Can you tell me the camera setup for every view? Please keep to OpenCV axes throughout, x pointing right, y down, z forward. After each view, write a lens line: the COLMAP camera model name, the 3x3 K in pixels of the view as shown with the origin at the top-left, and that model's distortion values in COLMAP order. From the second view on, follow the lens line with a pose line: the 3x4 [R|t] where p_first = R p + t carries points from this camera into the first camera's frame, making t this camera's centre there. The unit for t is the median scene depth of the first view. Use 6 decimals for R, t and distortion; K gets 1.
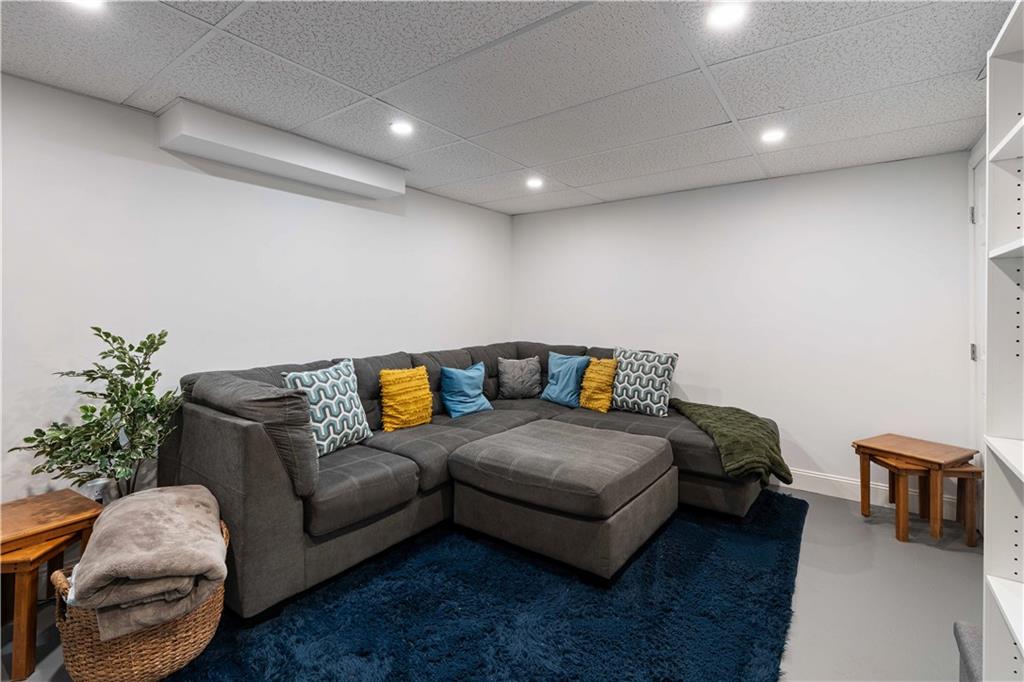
lens RADIAL K [[472.0, 0, 508.7], [0, 472.0, 307.8], [0, 0, 1]] dist [-0.002292, -0.000037]
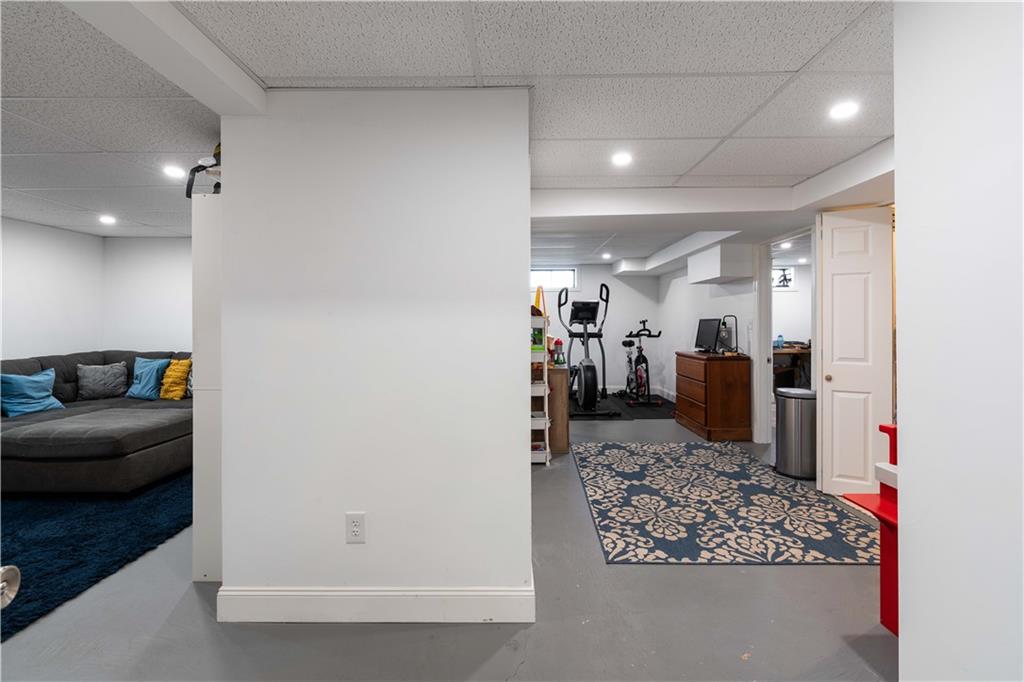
lens RADIAL K [[459.0, 0, 511.5], [0, 459.0, 319.5], [0, 0, 1]] dist [-0.001473, 0.000340]
pose [[0.809540, 0.002531, 0.587059, 0.192720], [-0.002323, 0.999997, -0.001108, -0.004205], [-0.587060, -0.000467, 0.809543, -0.555317]]
